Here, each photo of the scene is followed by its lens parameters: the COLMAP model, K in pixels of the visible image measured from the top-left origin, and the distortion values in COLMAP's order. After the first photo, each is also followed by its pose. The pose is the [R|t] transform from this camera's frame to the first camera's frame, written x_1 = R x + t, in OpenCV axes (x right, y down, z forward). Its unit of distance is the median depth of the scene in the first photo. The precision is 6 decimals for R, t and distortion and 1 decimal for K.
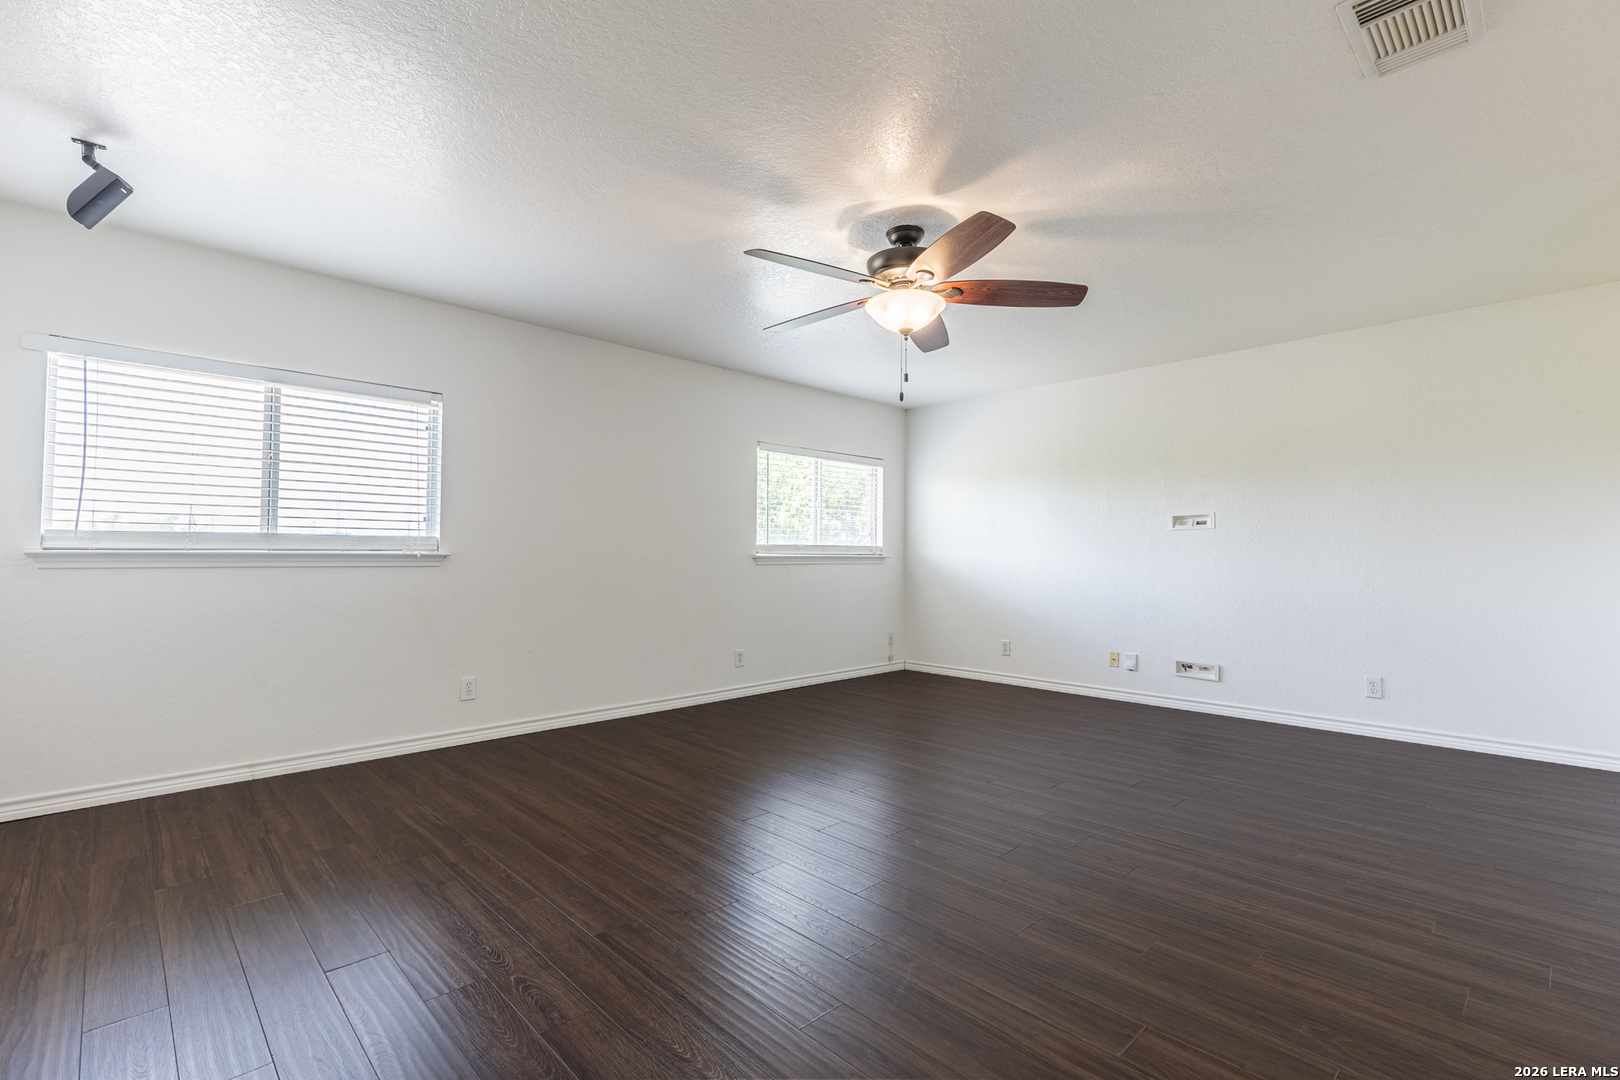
lens RADIAL K [[727.2, 0, 814.8], [0, 727.2, 538.3], [0, 0, 1]] dist [0.002134, -0.001162]
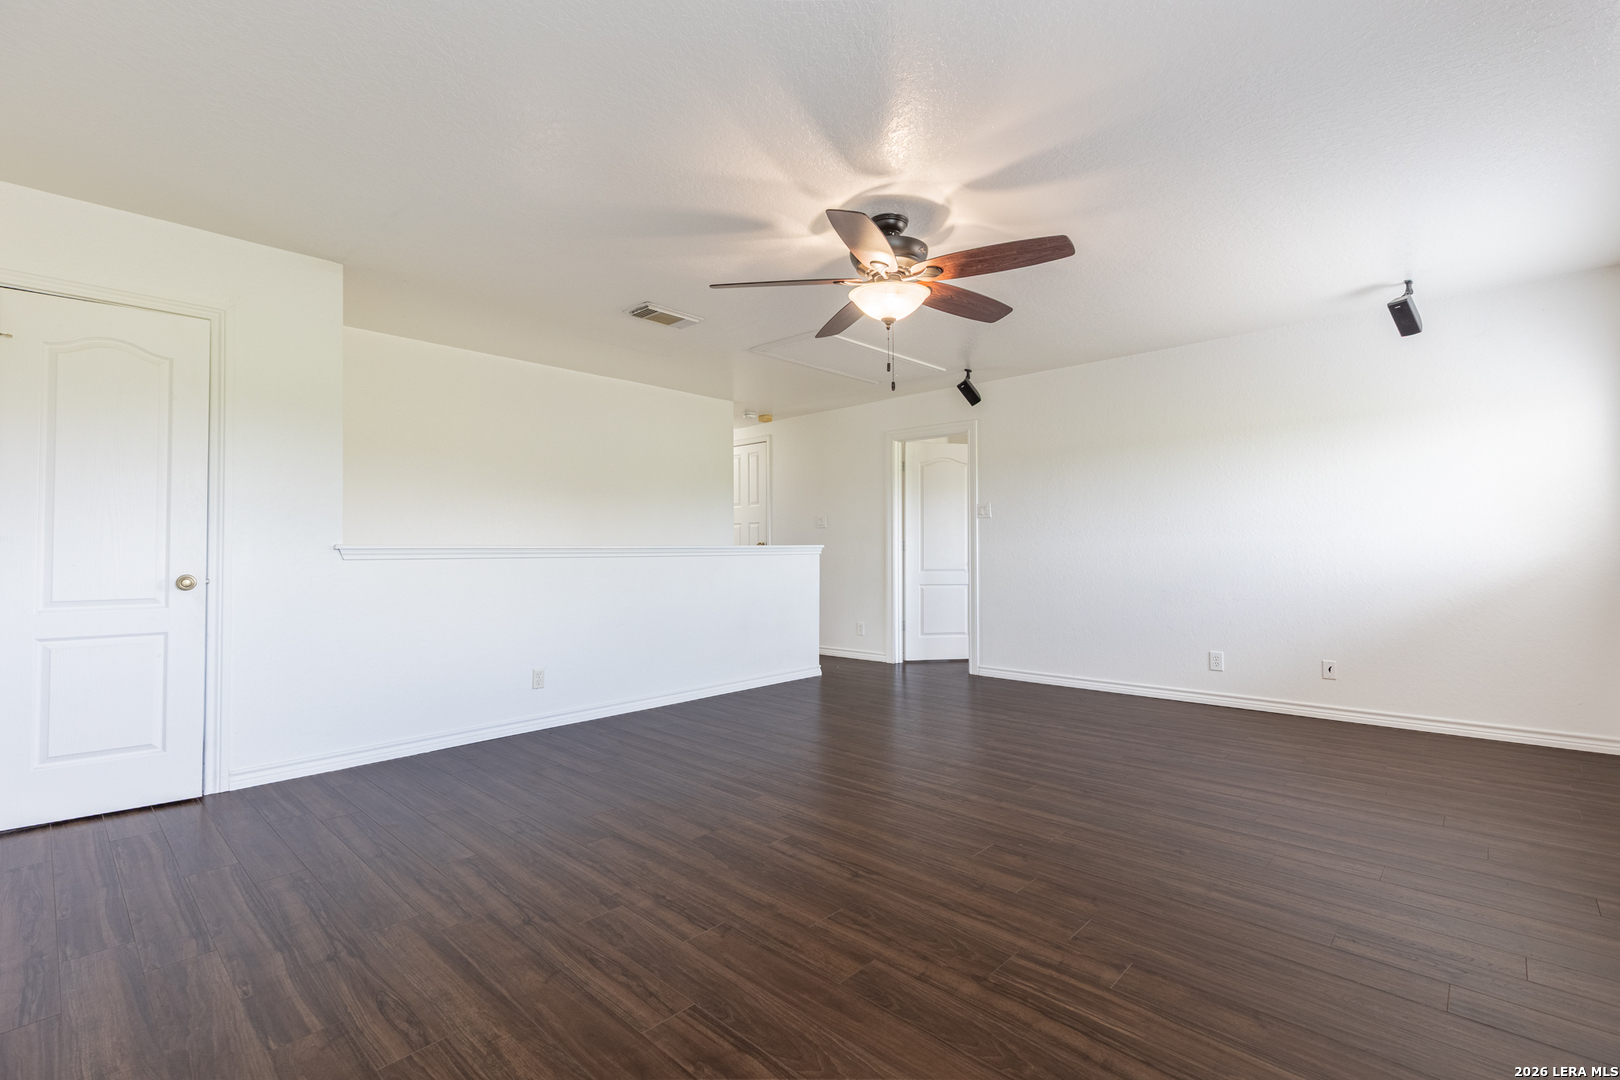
lens RADIAL K [[727.2, 0, 814.8], [0, 727.2, 538.3], [0, 0, 1]] dist [0.002134, -0.001162]
pose [[-0.999021, 0.002508, -0.044163, 0.257862], [0.004359, 0.999114, -0.041869, 0.050527], [0.044019, -0.042021, -0.998147, 1.881411]]
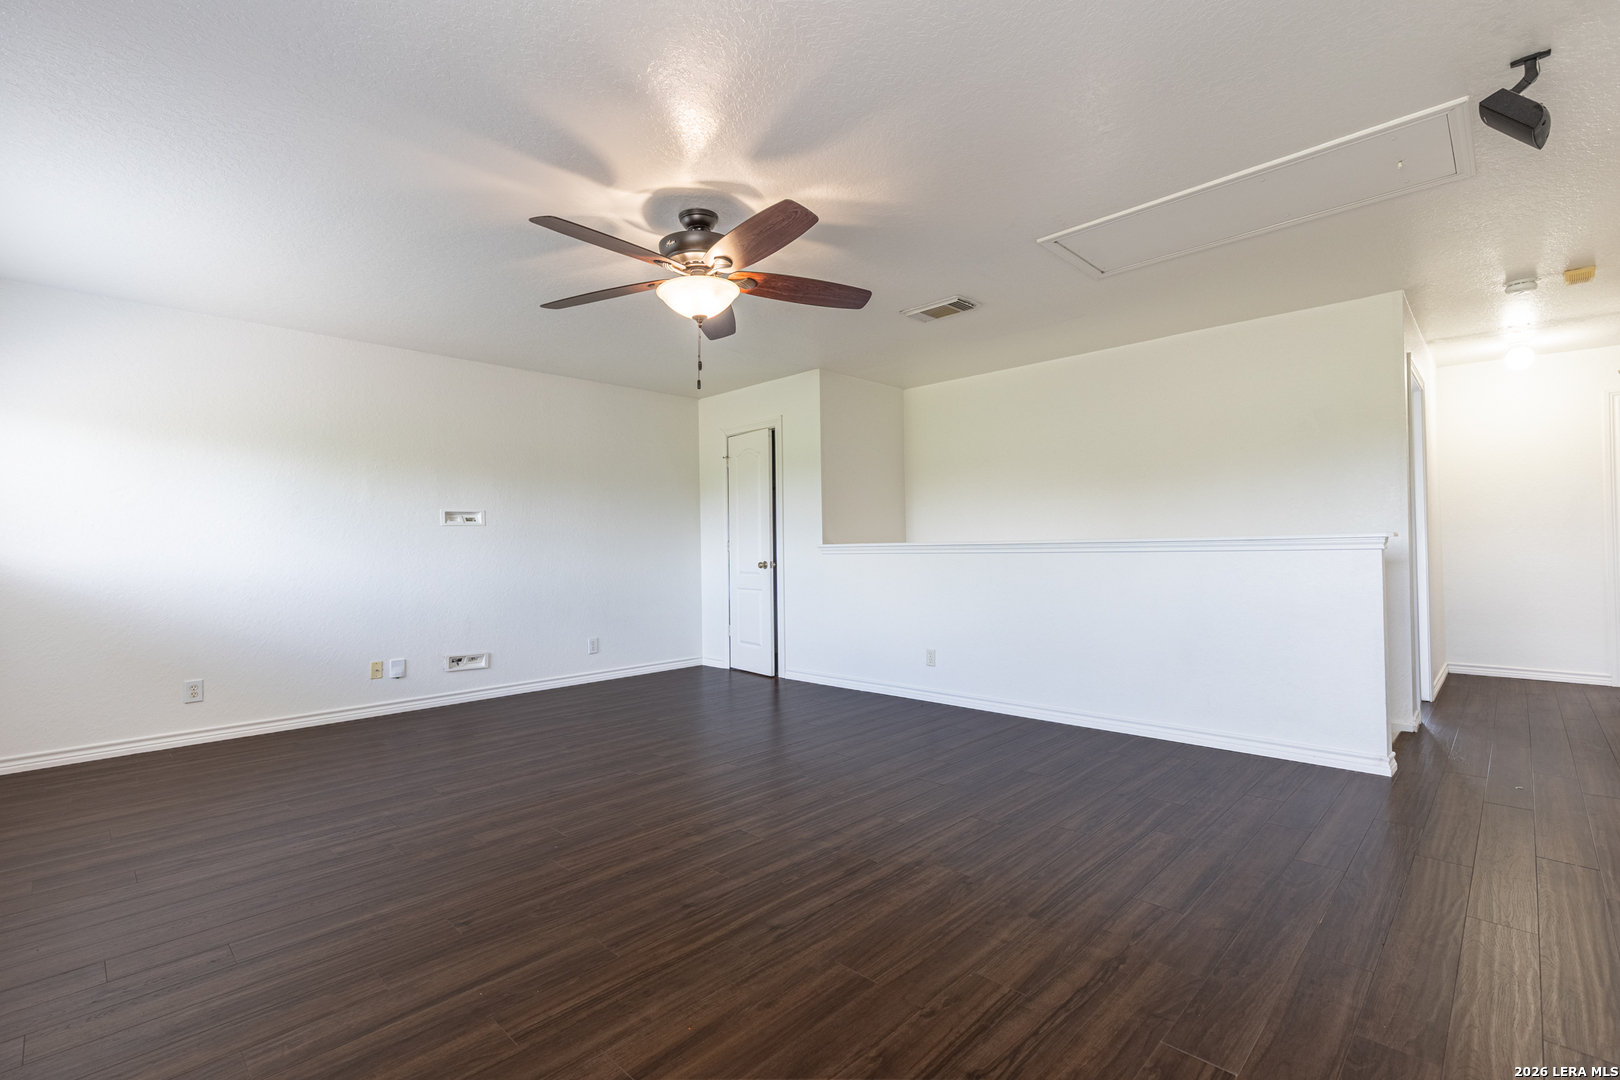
lens RADIAL K [[727.2, 0, 814.8], [0, 727.2, 538.3], [0, 0, 1]] dist [0.002134, -0.001162]
pose [[-0.029914, 0.011661, 0.999484, -0.811065], [-0.011574, 0.999861, -0.012012, 0.019173], [-0.999485, -0.011928, -0.029774, 0.830704]]
